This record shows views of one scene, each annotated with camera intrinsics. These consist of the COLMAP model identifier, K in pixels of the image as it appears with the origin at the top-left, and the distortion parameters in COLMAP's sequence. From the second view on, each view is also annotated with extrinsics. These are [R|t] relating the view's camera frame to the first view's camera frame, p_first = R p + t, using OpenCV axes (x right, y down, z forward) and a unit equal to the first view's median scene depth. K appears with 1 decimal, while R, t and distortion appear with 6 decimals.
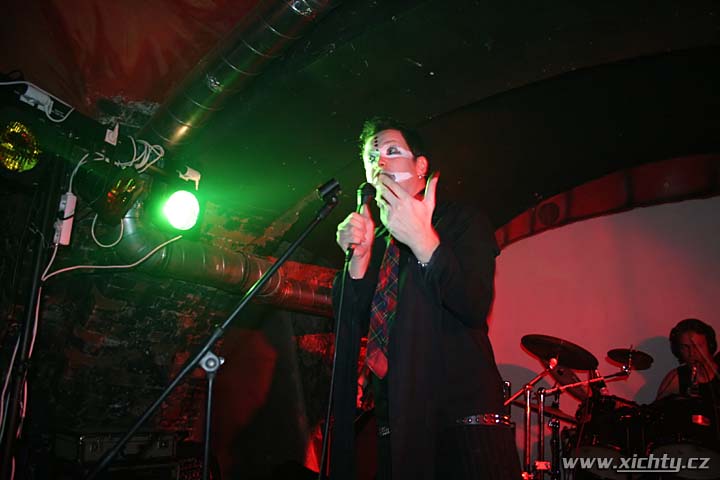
lens RADIAL K [[608.8, 0, 360.0], [0, 608.8, 240.0], [0, 0, 1]] dist [-0.156696, 0.124842]
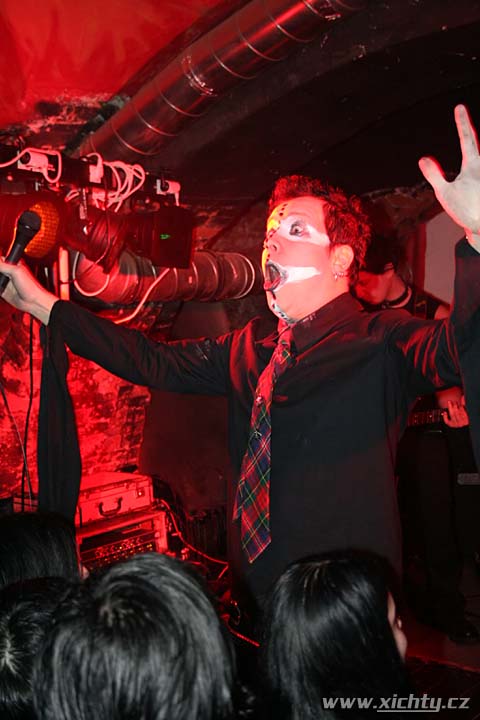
lens RADIAL K [[1033.5, 0, 240.0], [0, 1033.5, 360.0], [0, 0, 1]] dist [-0.010649, -0.028340]
pose [[0.995114, -0.098171, 0.010487, -0.187052], [0.090998, 0.953203, 0.288313, -0.234193], [-0.038300, -0.285950, 0.957479, -0.337095]]
